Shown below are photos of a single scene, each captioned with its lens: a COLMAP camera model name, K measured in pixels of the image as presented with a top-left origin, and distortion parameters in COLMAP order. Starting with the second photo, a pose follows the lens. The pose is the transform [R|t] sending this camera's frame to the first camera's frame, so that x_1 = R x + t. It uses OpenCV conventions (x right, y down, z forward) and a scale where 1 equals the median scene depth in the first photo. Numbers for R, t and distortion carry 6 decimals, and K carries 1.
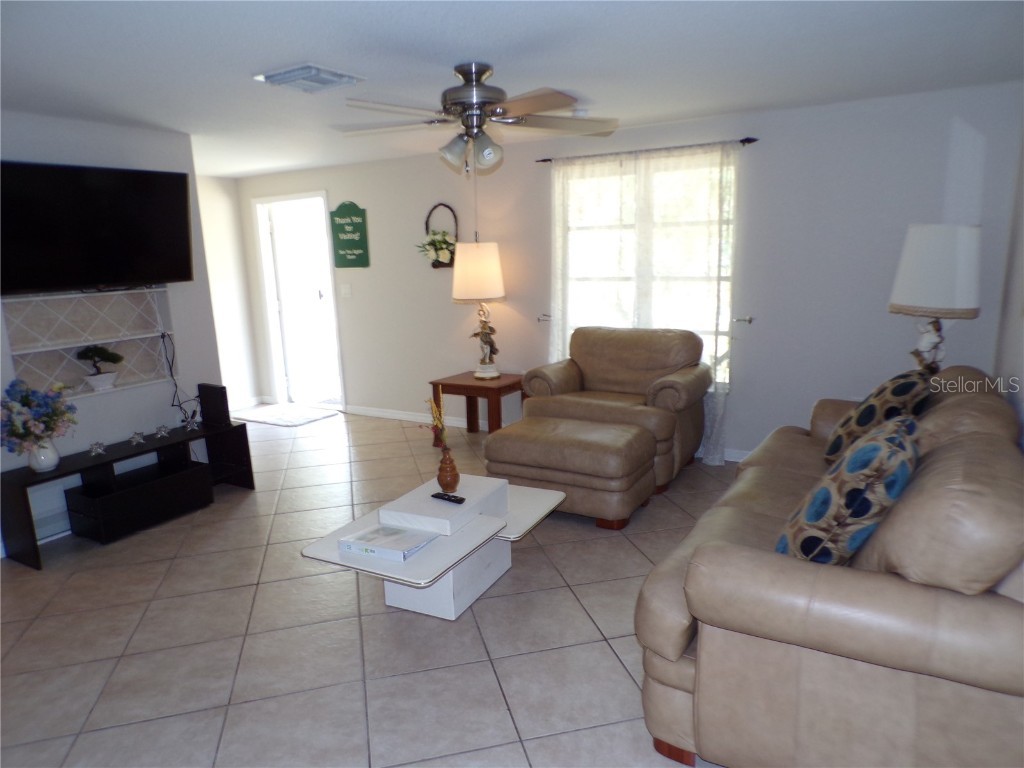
lens RADIAL K [[701.1, 0, 515.1], [0, 701.1, 389.3], [0, 0, 1]] dist [0.010016, 0.004379]
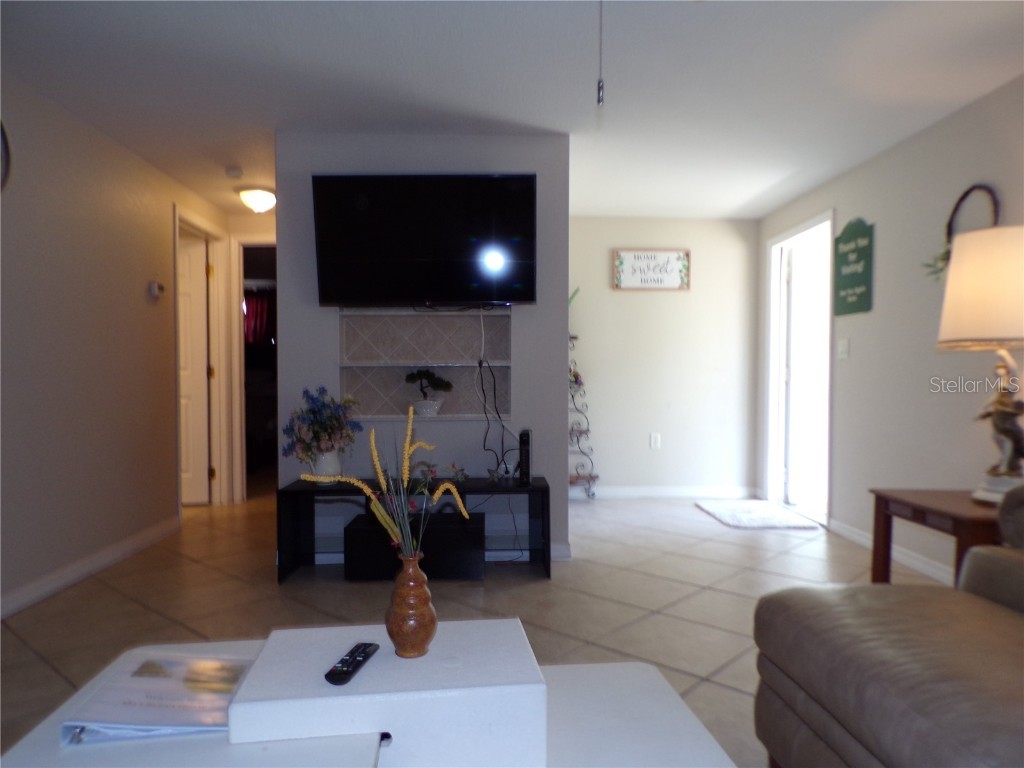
lens RADIAL K [[685.1, 0, 512.0], [0, 685.1, 384.0], [0, 0, 1]] dist [0.001713, 0.000658]
pose [[0.555998, 0.053233, -0.829477, 0.160913], [-0.189130, 0.979871, -0.063889, -0.004993], [0.809380, 0.192401, 0.554874, 0.457057]]
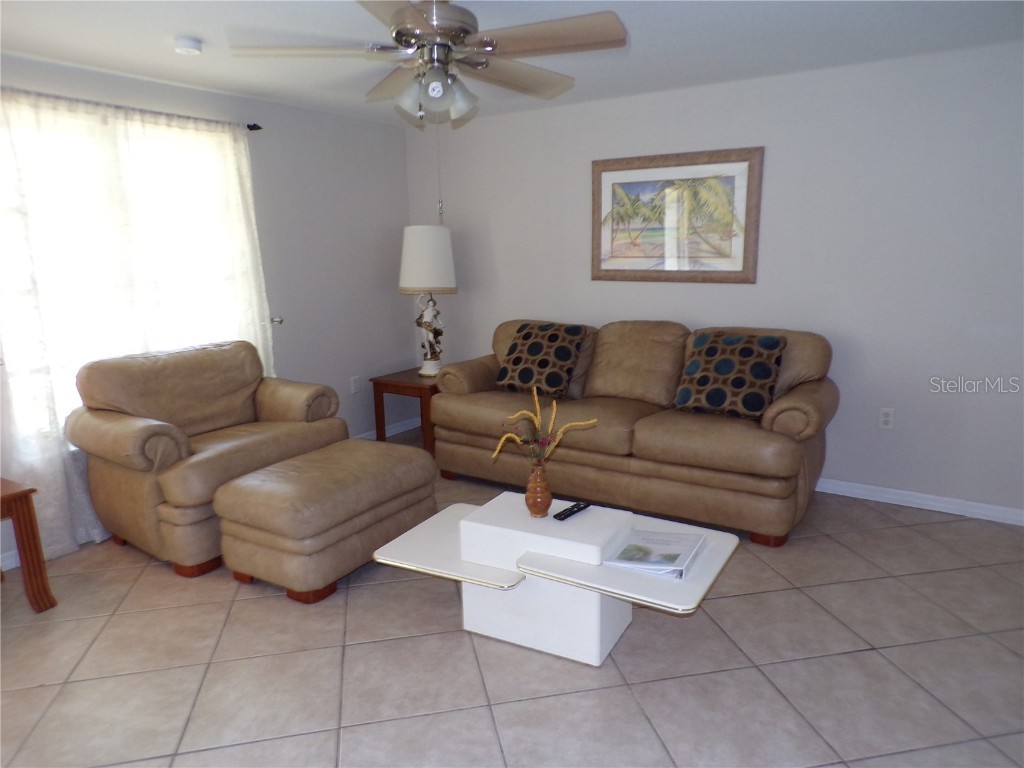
lens RADIAL K [[690.0, 0, 502.9], [0, 690.0, 393.7], [0, 0, 1]] dist [0.003448, 0.002213]
pose [[0.034627, -0.183162, 0.982473, -0.500736], [0.224146, 0.959442, 0.170968, -0.080545], [-0.973940, 0.214297, 0.074278, 0.558995]]
